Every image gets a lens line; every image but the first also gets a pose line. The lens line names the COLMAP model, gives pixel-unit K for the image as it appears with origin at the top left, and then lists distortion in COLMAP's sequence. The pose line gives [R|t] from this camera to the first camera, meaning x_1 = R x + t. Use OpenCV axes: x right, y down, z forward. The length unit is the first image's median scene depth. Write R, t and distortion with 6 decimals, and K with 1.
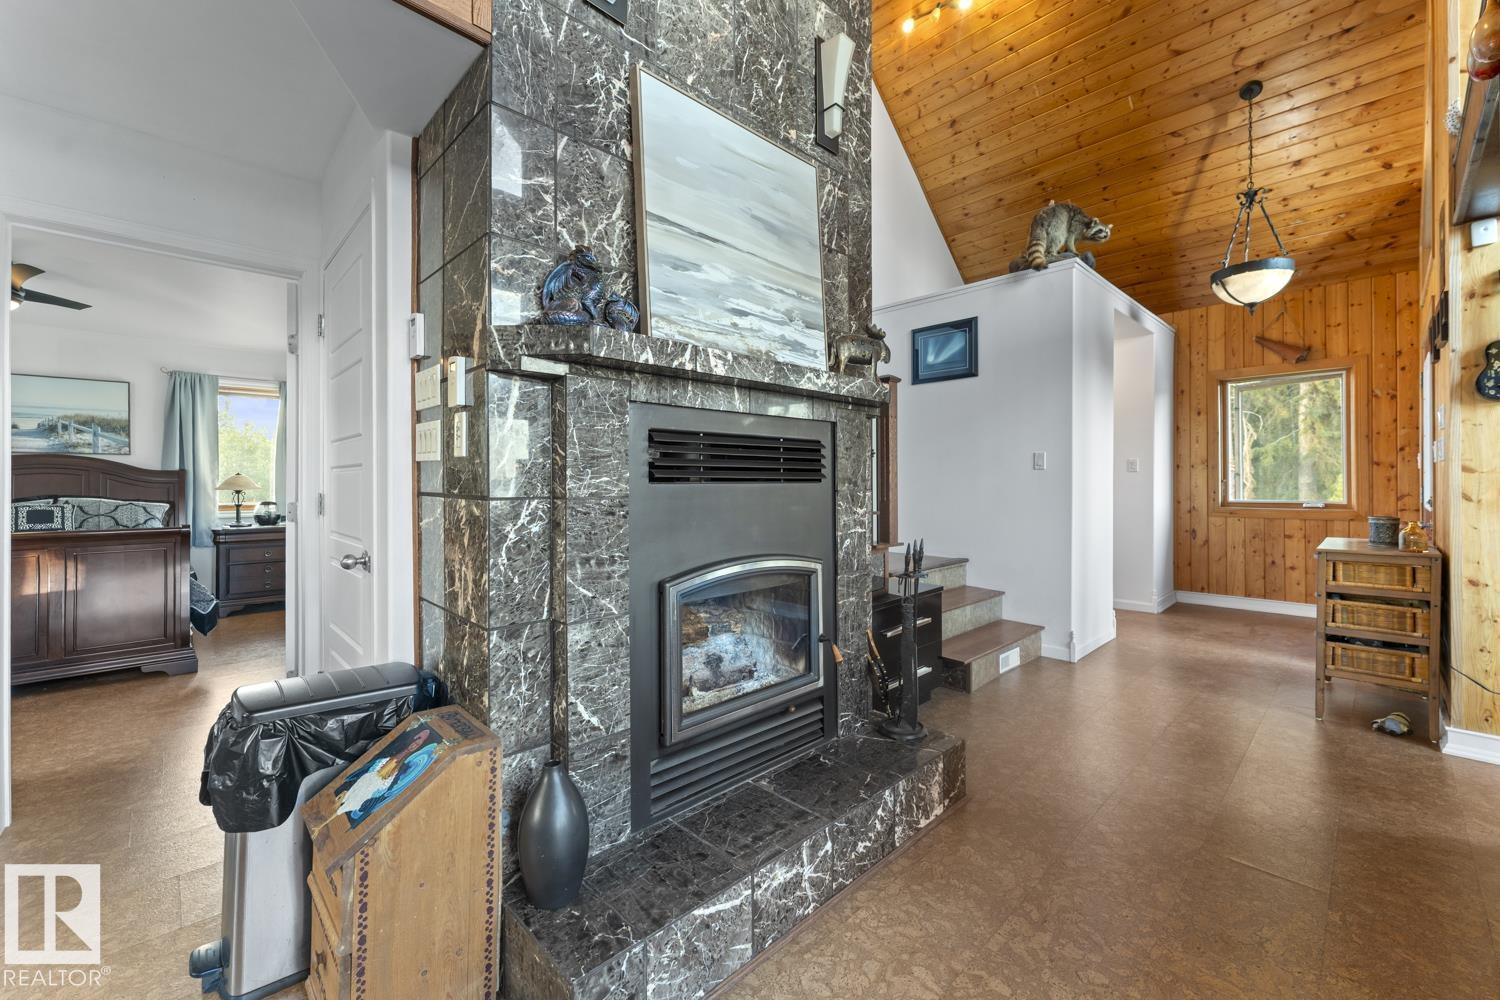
lens RADIAL K [[607.5, 0, 748.4], [0, 607.5, 482.2], [0, 0, 1]] dist [0.000908, -0.000123]
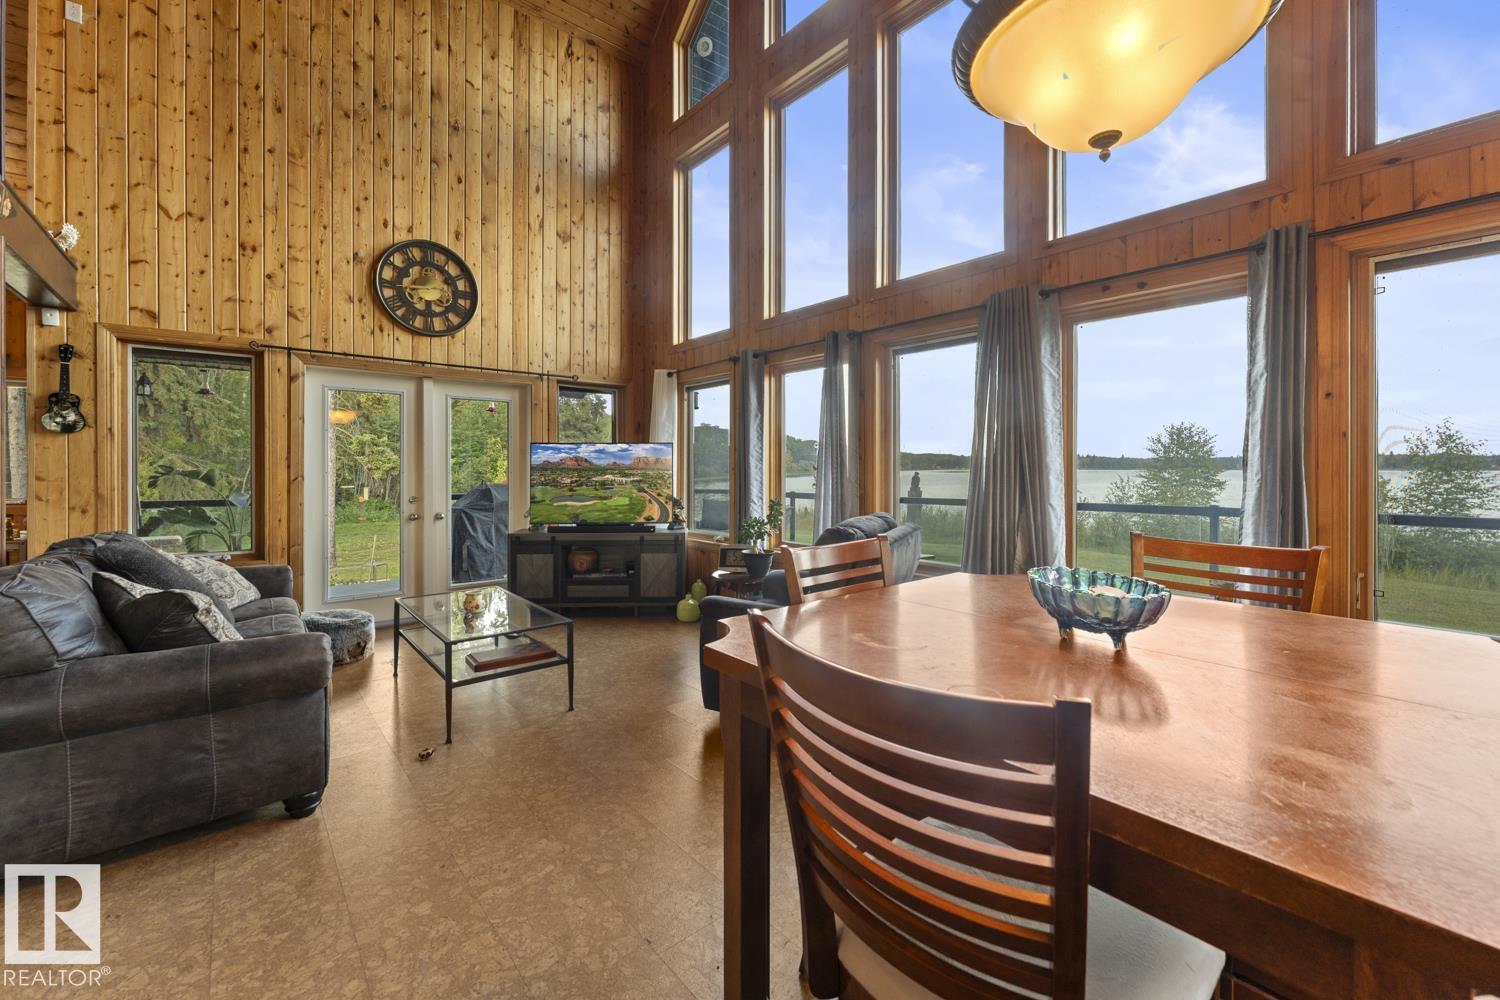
lens RADIAL K [[613.9, 0, 756.2], [0, 613.9, 471.9], [0, 0, 1]] dist [-0.000752, -0.000074]
pose [[0.055683, -0.002853, 0.998444, -0.155375], [-0.002648, 0.999992, 0.003005, -0.042359], [-0.998445, -0.002811, 0.055675, -0.710393]]
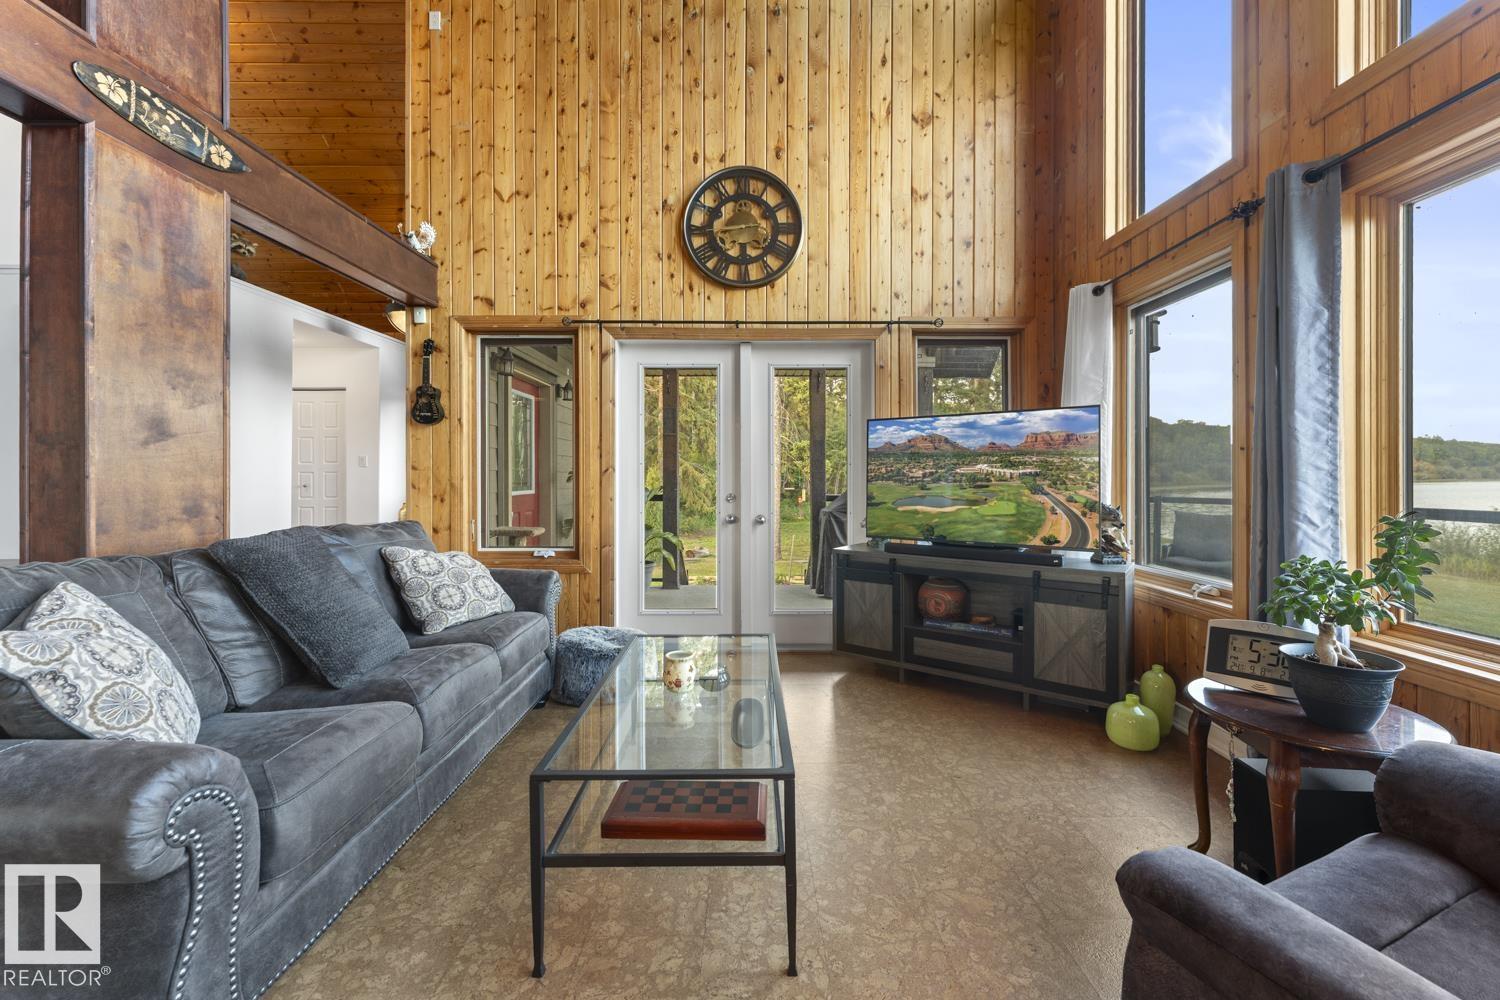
lens RADIAL K [[610.9, 0, 751.8], [0, 610.9, 473.2], [0, 0, 1]] dist [0.001082, 0.000056]
pose [[0.685717, 0.004189, 0.727856, 0.601820], [-0.002549, 0.999991, -0.003354, -0.003983], [-0.727864, 0.000444, 0.685722, -0.623267]]
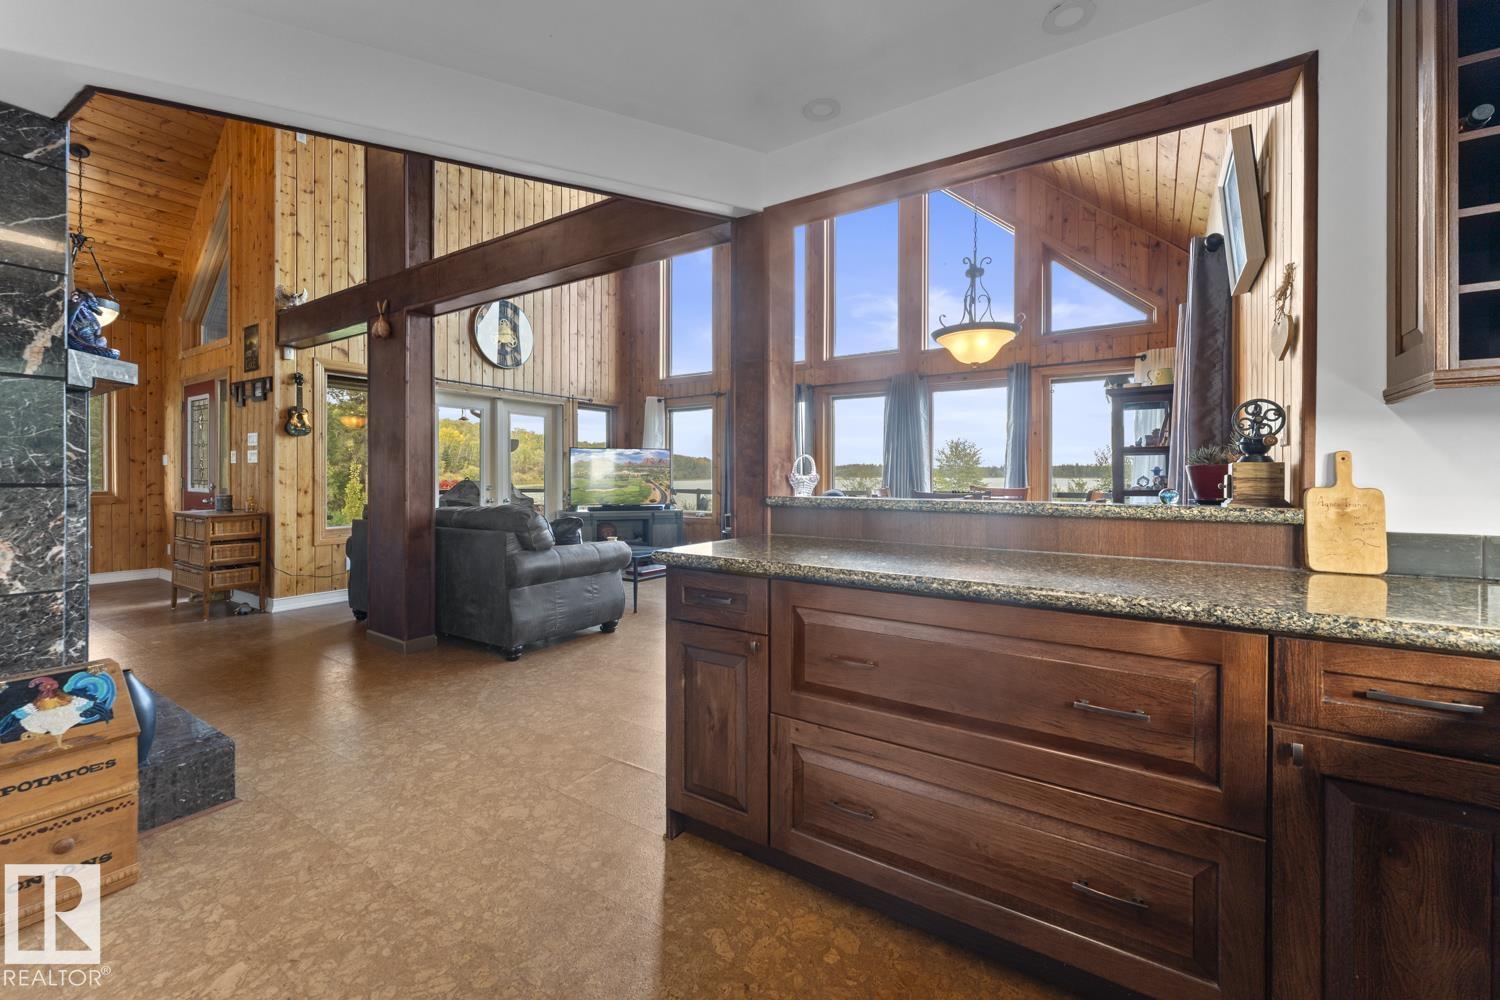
lens RADIAL K [[607.5, 0, 748.4], [0, 607.5, 482.2], [0, 0, 1]] dist [0.000908, -0.000123]
pose [[-0.224361, -0.007150, 0.974480, -1.047627], [-0.003228, 0.999973, 0.006594, 0.006576], [-0.974501, -0.001666, -0.224378, -0.049634]]
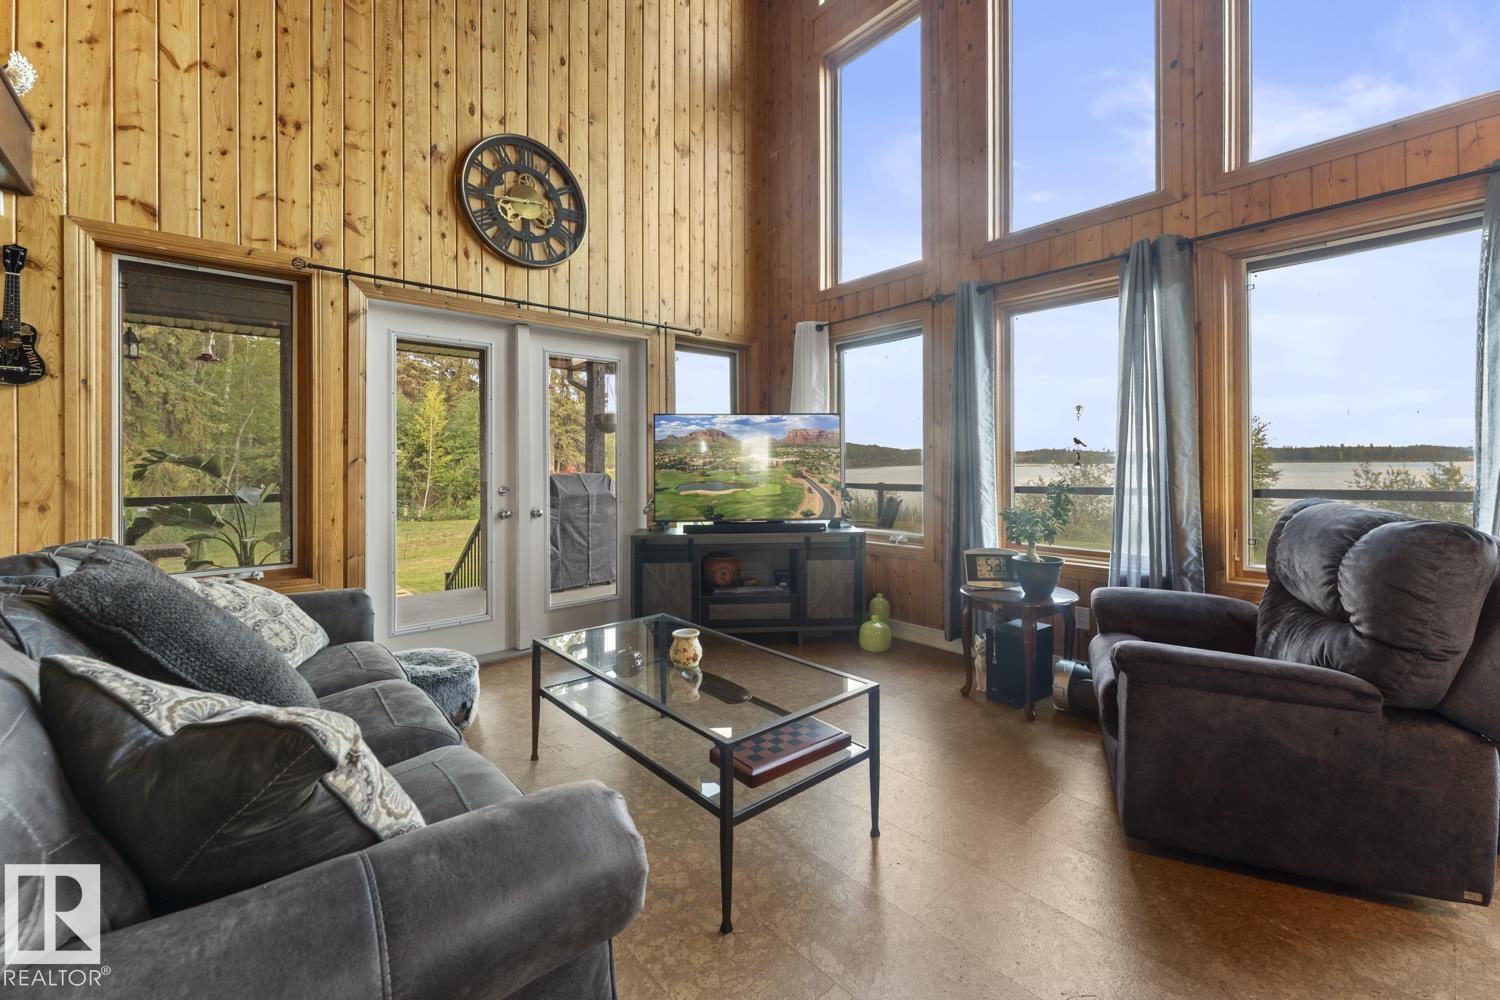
lens RADIAL K [[616.7, 0, 754.3], [0, 616.7, 463.1], [0, 0, 1]] dist [-0.000059, -0.000477]
pose [[0.038721, 0.005556, 0.999235, 0.293722], [0.004977, 0.999971, -0.005753, -0.000066], [-0.999238, 0.005196, 0.038693, -0.178576]]
